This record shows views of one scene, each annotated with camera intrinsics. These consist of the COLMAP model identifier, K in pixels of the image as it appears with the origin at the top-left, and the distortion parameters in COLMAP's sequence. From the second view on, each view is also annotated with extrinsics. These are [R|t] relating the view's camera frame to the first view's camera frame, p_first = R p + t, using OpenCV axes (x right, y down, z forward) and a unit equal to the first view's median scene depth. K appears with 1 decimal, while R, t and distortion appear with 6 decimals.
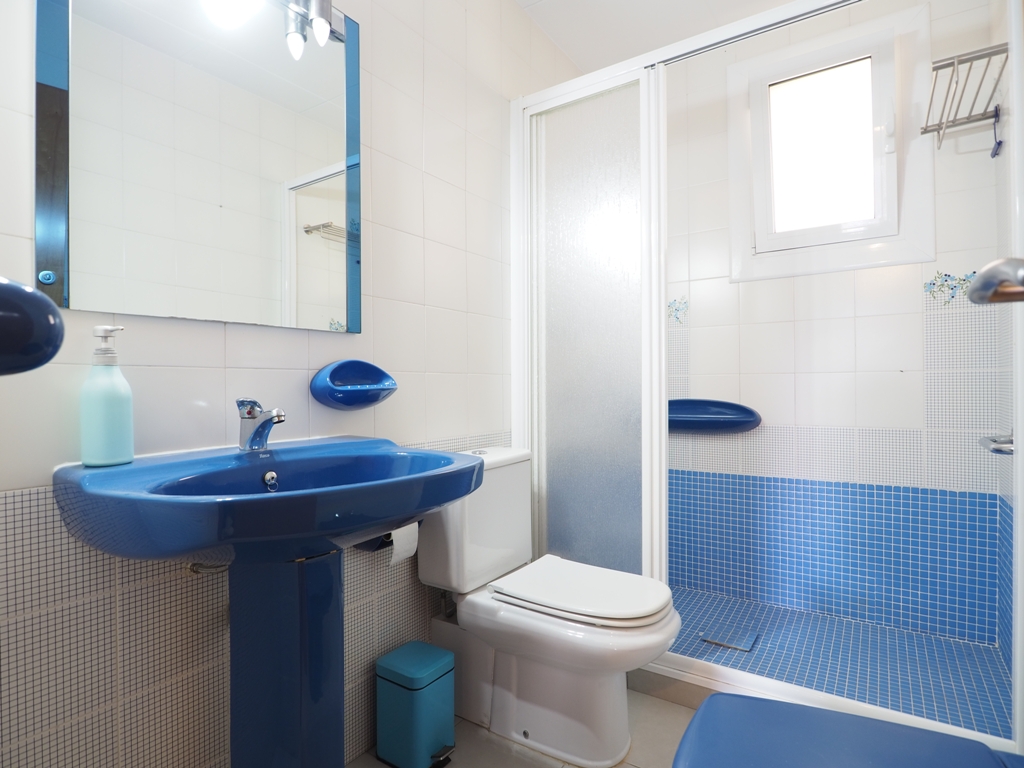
lens RADIAL K [[550.2, 0, 512.7], [0, 550.2, 384.3], [0, 0, 1]] dist [-0.008536, -0.003630]
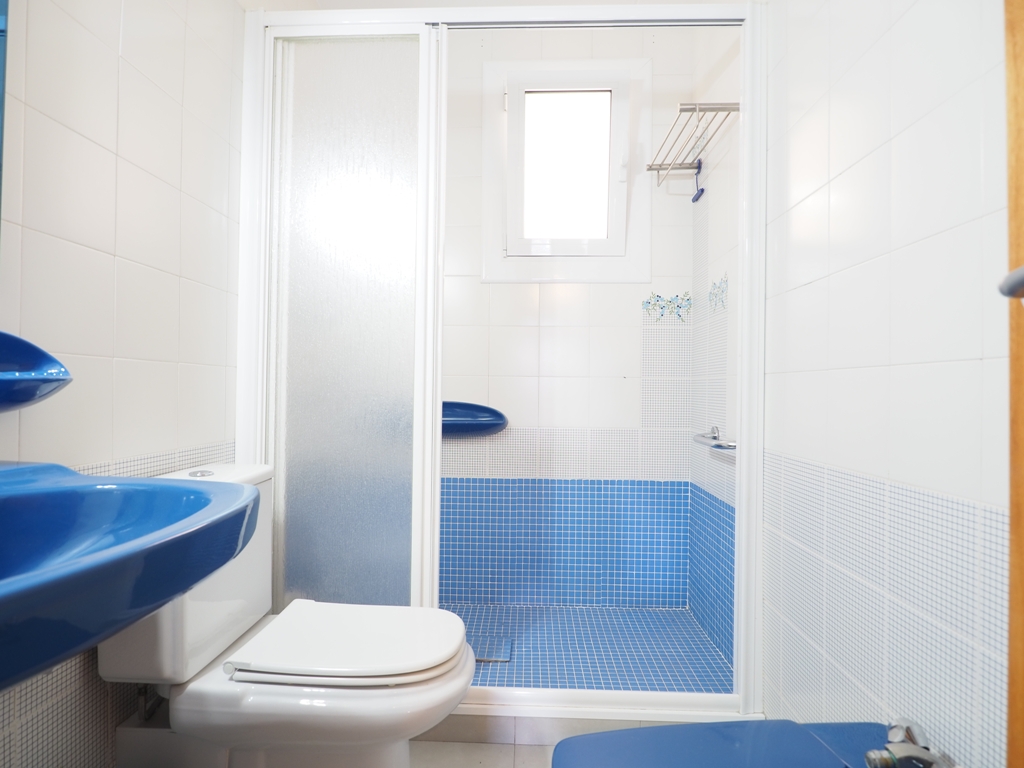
lens RADIAL K [[550.2, 0, 510.8], [0, 550.2, 384.6], [0, 0, 1]] dist [-0.008536, -0.003630]
pose [[0.848655, 0.022189, 0.528482, -0.088648], [-0.019822, 0.999752, -0.010146, 0.007192], [-0.528576, -0.001865, 0.848884, 0.168323]]
